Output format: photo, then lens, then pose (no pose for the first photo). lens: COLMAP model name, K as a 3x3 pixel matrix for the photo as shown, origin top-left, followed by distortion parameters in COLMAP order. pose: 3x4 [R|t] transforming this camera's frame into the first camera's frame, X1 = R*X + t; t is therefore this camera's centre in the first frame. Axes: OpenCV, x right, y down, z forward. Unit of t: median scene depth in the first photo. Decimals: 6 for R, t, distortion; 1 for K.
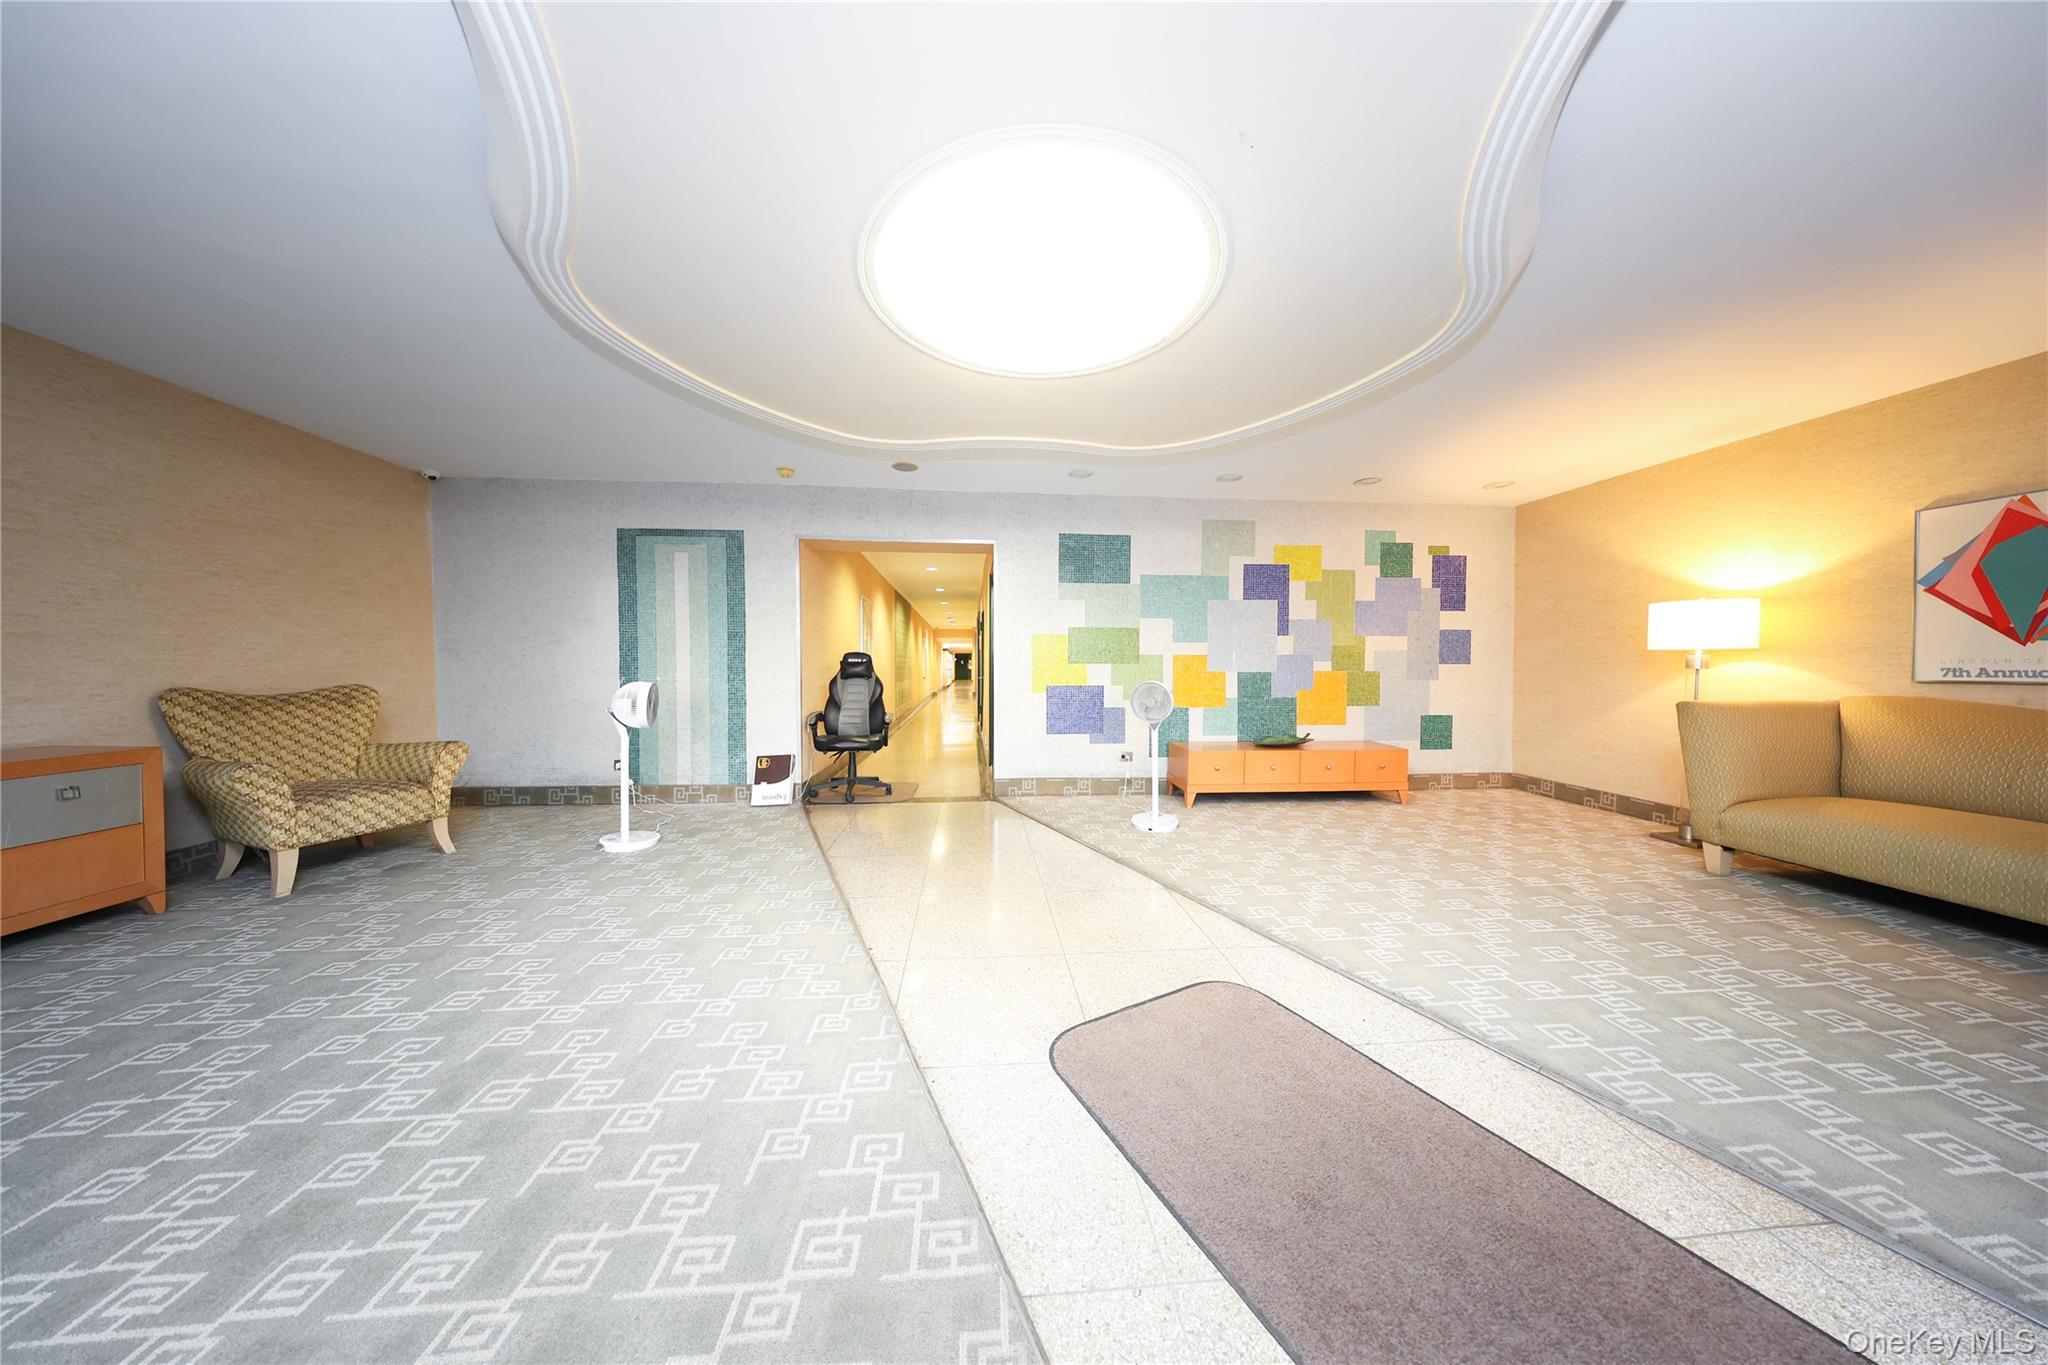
lens RADIAL K [[594.8, 0, 1025.1], [0, 594.8, 679.7], [0, 0, 1]] dist [-0.000594, -0.000370]
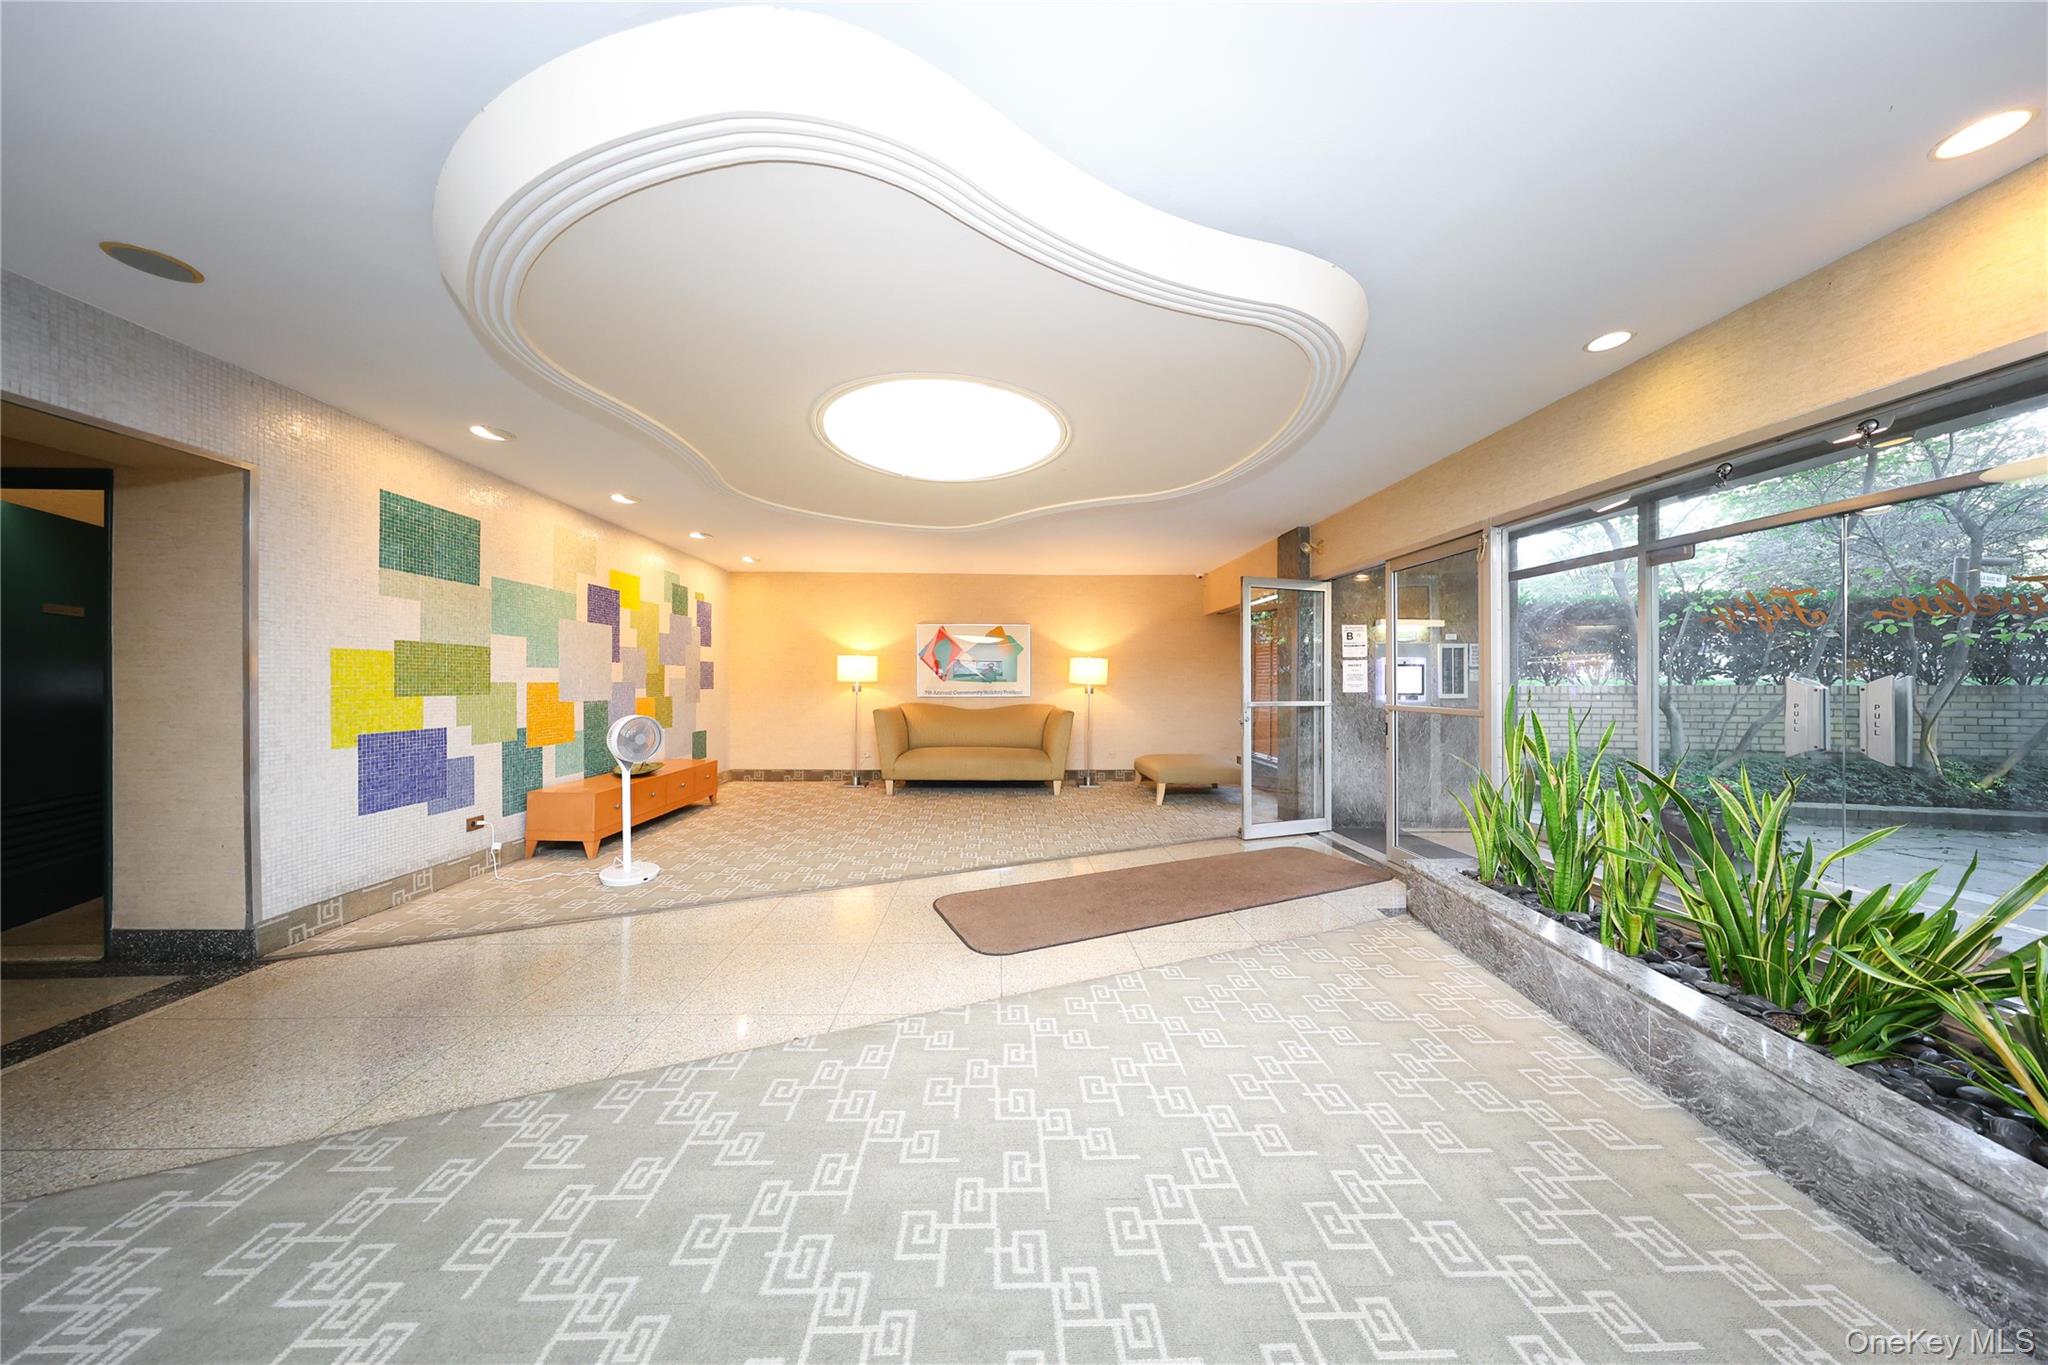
lens RADIAL K [[594.8, 0, 1024.0], [0, 594.8, 679.7], [0, 0, 1]] dist [-0.000594, -0.000370]
pose [[0.045275, 0.003625, 0.998968, -0.525019], [0.024064, 0.999699, -0.004718, -0.025971], [-0.998685, 0.024253, 0.045175, 0.294957]]
